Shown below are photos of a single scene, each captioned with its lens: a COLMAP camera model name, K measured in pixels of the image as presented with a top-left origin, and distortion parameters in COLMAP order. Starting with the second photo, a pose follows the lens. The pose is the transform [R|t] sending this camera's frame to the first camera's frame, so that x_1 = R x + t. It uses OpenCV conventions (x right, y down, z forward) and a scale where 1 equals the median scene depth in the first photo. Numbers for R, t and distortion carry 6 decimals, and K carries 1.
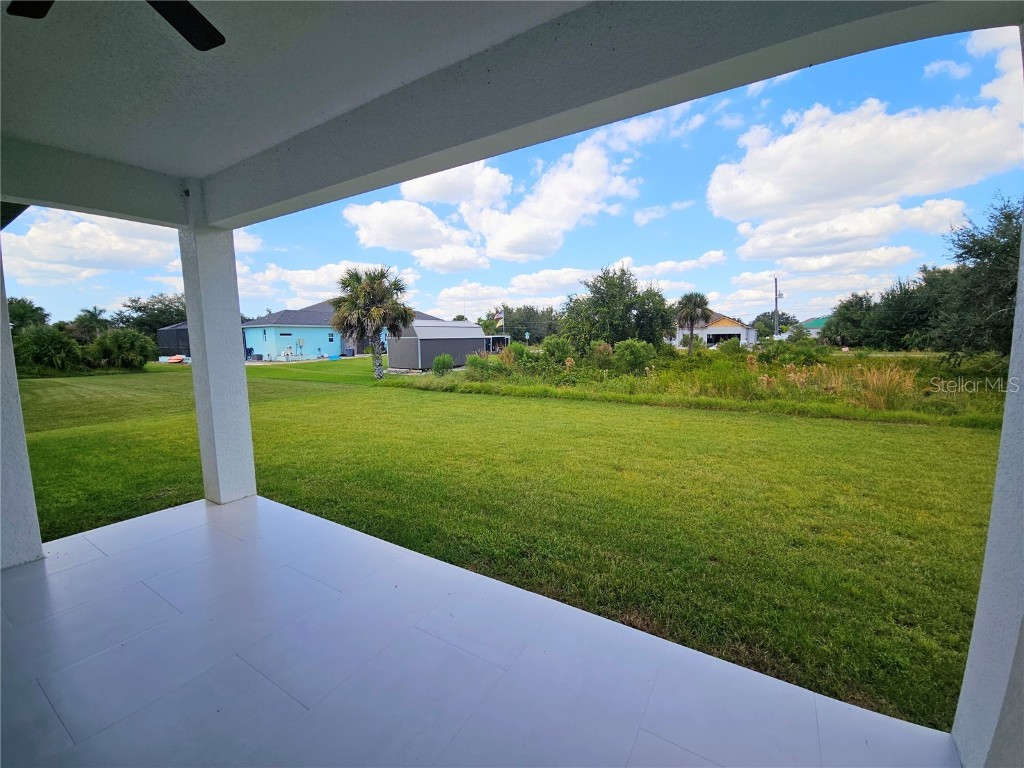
lens RADIAL K [[416.0, 0, 514.2], [0, 416.0, 395.9], [0, 0, 1]] dist [0.013031, -0.008002]
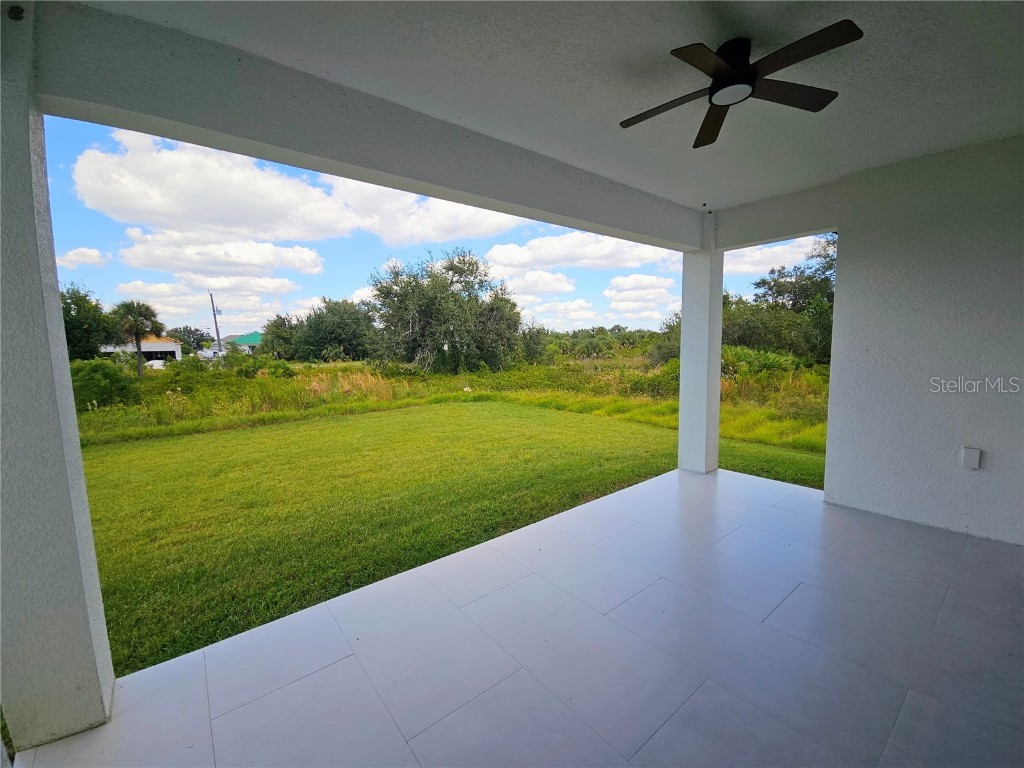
lens RADIAL K [[416.3, 0, 512.0], [0, 416.3, 384.0], [0, 0, 1]] dist [0.012219, -0.019237]
pose [[0.344395, -0.087400, 0.934748, -0.118299], [0.151001, 0.987851, 0.036731, -0.005350], [-0.926602, 0.128498, 0.353409, 0.054133]]
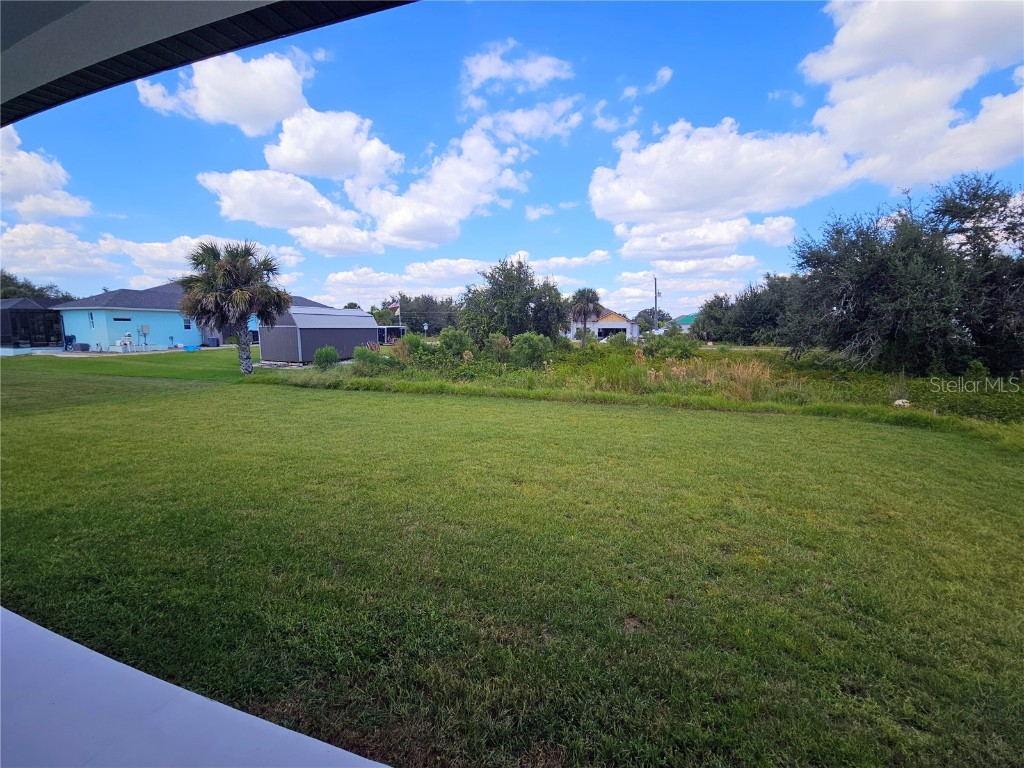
lens RADIAL K [[416.0, 0, 514.2], [0, 416.0, 395.9], [0, 0, 1]] dist [0.013031, -0.008002]
pose [[0.972156, -0.020725, 0.233416, 0.009161], [0.015855, 0.999616, 0.022719, -0.006241], [-0.233797, -0.018386, 0.972112, 0.032329]]
